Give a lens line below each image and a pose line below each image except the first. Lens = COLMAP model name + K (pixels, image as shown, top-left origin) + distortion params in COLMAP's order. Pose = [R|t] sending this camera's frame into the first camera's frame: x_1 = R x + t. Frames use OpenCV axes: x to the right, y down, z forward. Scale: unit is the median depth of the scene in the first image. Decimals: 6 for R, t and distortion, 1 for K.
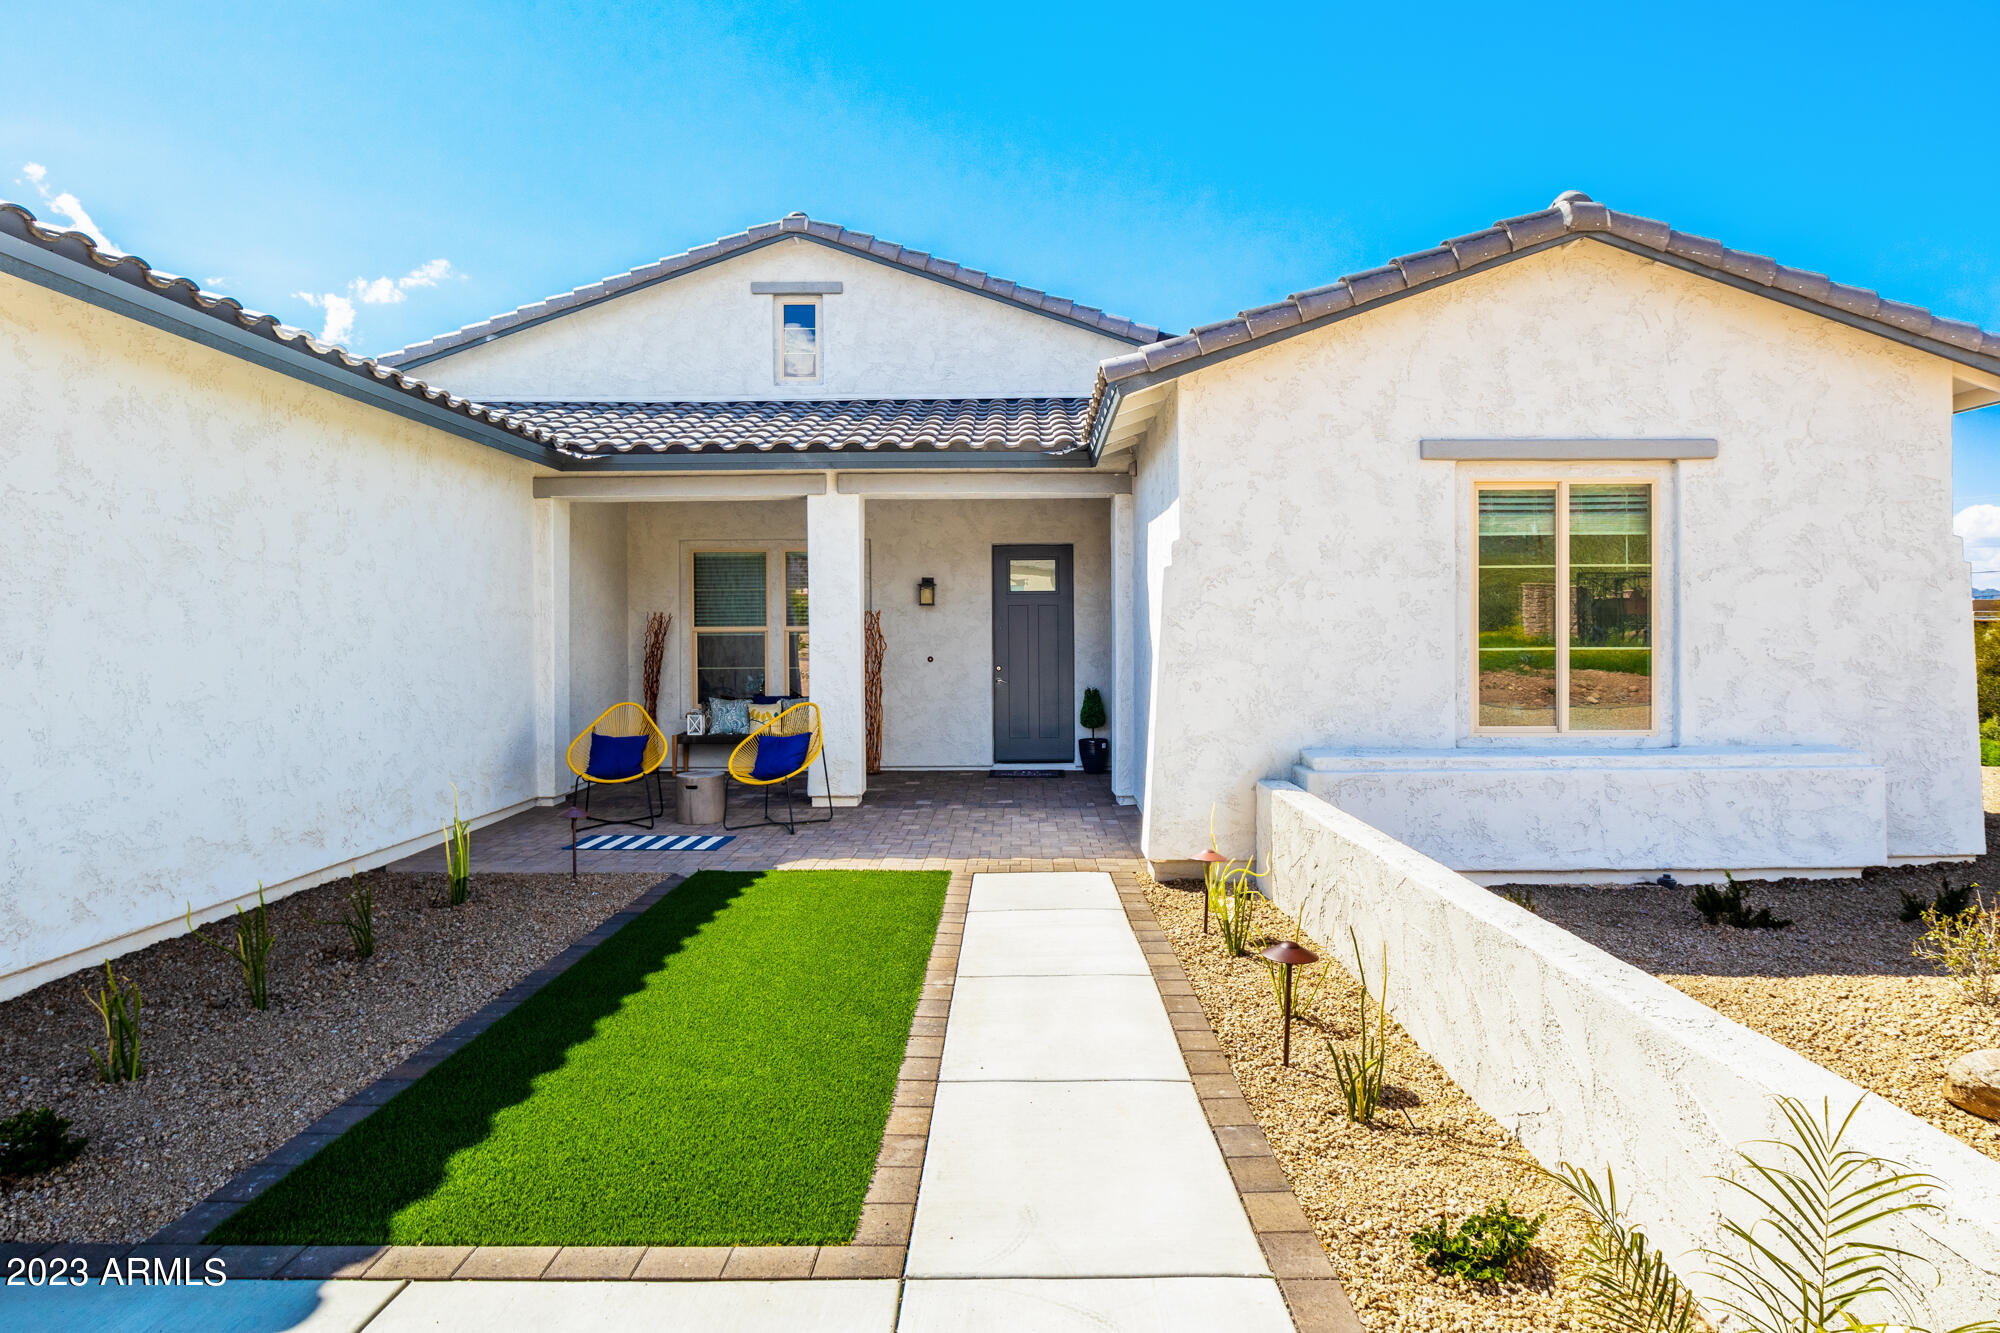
lens RADIAL K [[1099.3, 0, 965.8], [0, 1099.3, 644.7], [0, 0, 1]] dist [-0.008156, 0.000540]
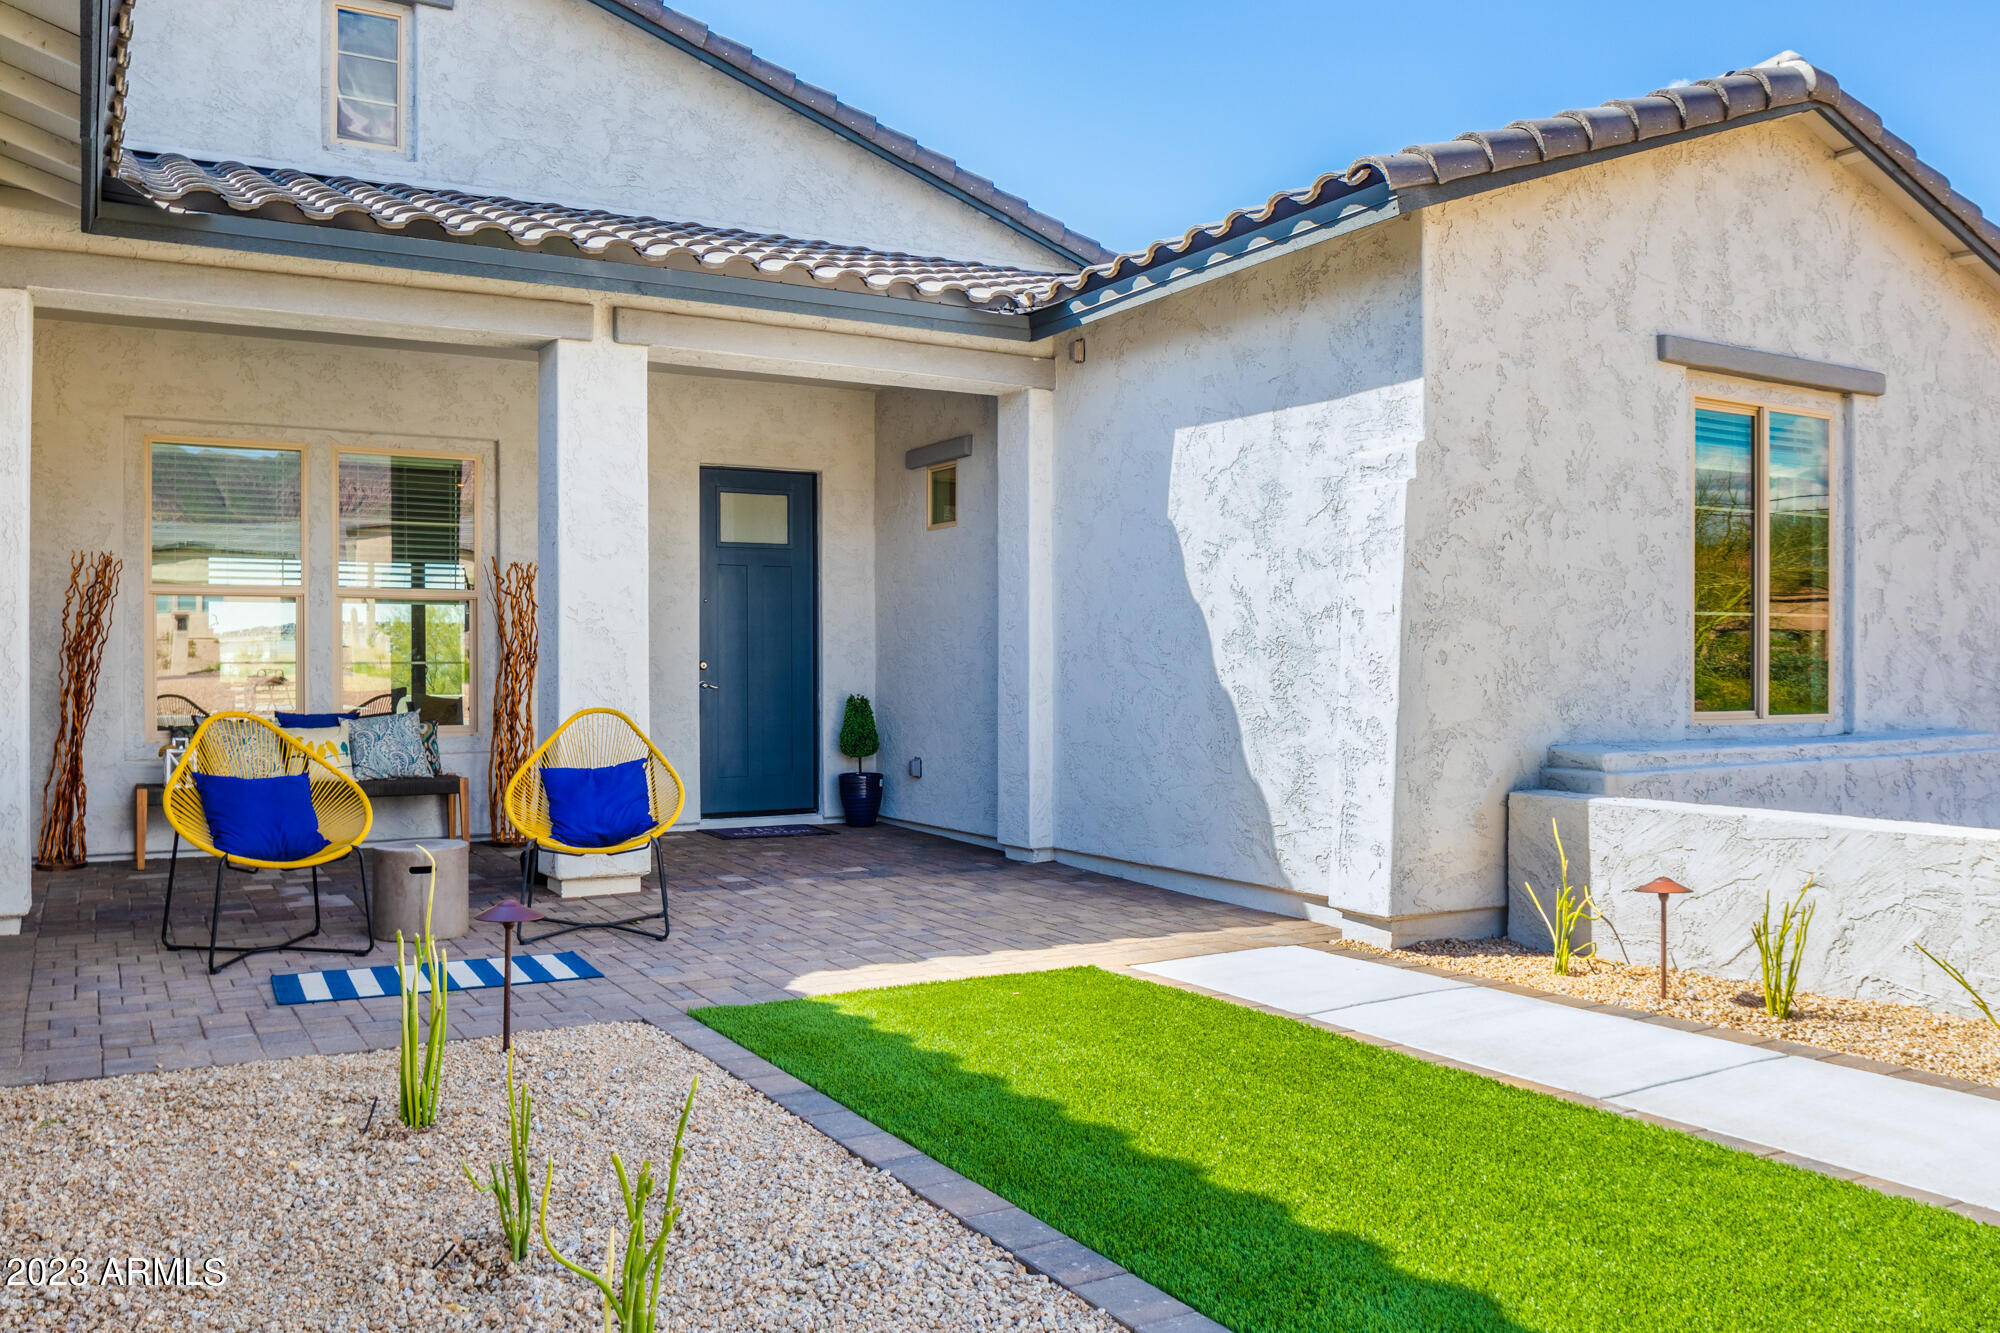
lens RADIAL K [[1555.3, 0, 981.8], [0, 1555.3, 673.9], [0, 0, 1]] dist [-0.032431, -0.009640]
pose [[0.862424, 0.002612, 0.506180, -0.525344], [-0.002709, 0.999996, -0.000546, 0.049583], [-0.506180, -0.000900, 0.862428, 0.315096]]
